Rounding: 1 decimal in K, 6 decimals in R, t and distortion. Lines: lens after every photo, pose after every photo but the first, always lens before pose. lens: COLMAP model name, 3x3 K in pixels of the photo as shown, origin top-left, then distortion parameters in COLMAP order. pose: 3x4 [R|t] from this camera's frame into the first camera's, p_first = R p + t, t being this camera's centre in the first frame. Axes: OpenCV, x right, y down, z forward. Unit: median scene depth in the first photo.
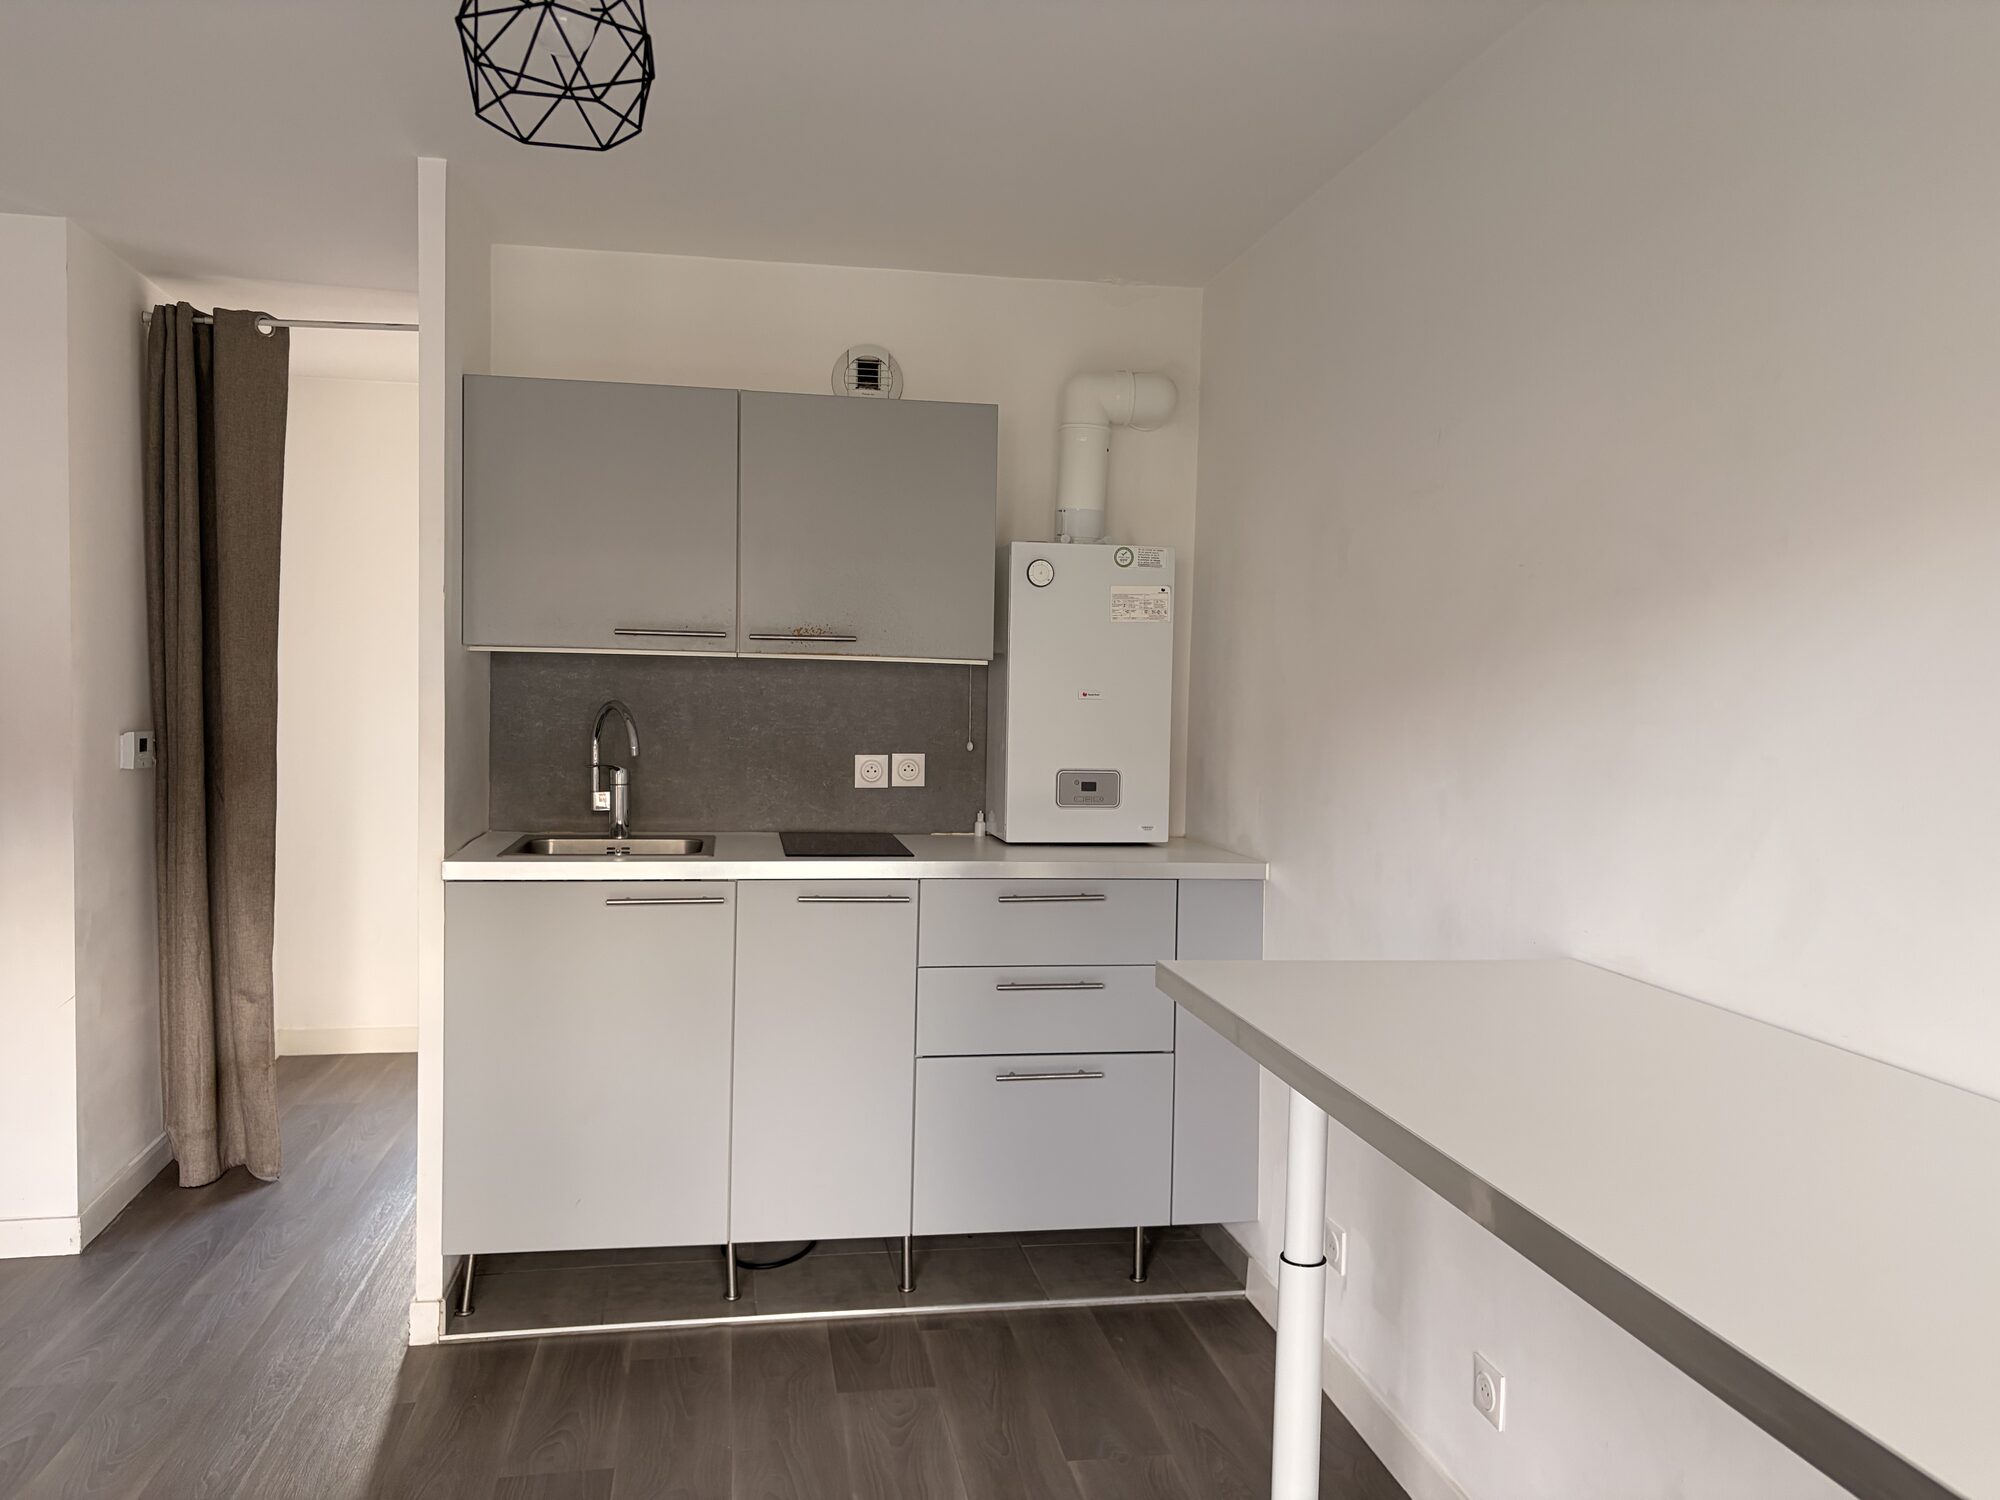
lens RADIAL K [[1500.6, 0, 1000.0], [0, 1500.6, 750.0], [0, 0, 1]] dist [0.098193, -0.201440]
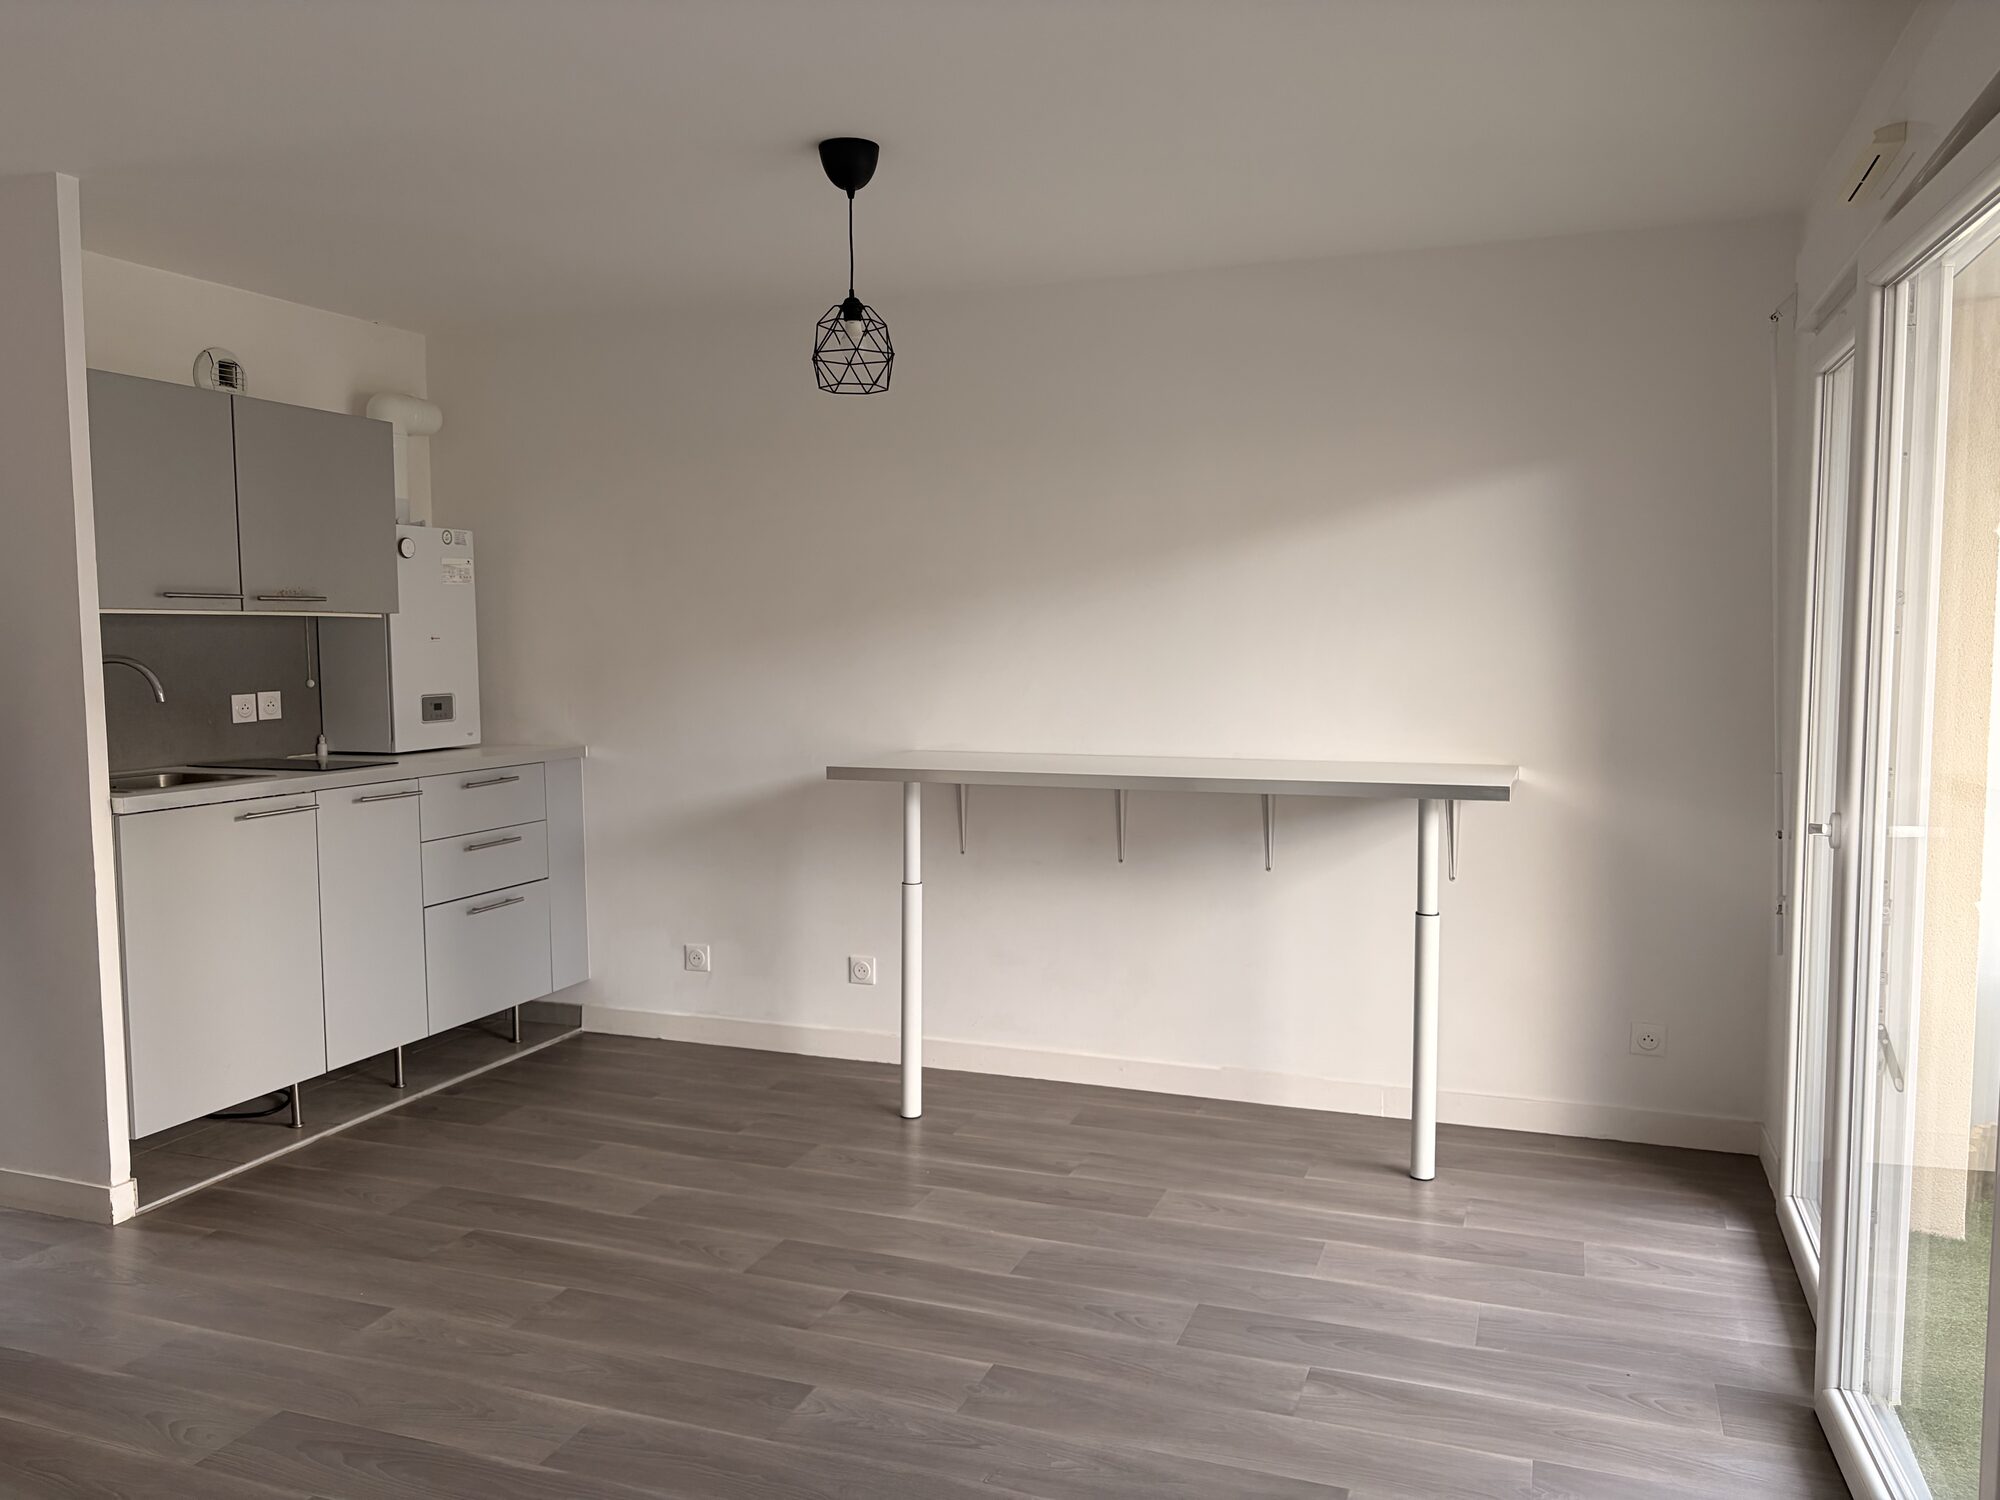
lens RADIAL K [[1500.6, 0, 1000.0], [0, 1500.6, 750.0], [0, 0, 1]] dist [0.098193, -0.201440]
pose [[0.514964, -0.090615, 0.852409, -0.850135], [0.054123, 0.995850, 0.073166, -0.009159], [-0.855501, 0.008457, 0.517731, -0.141305]]
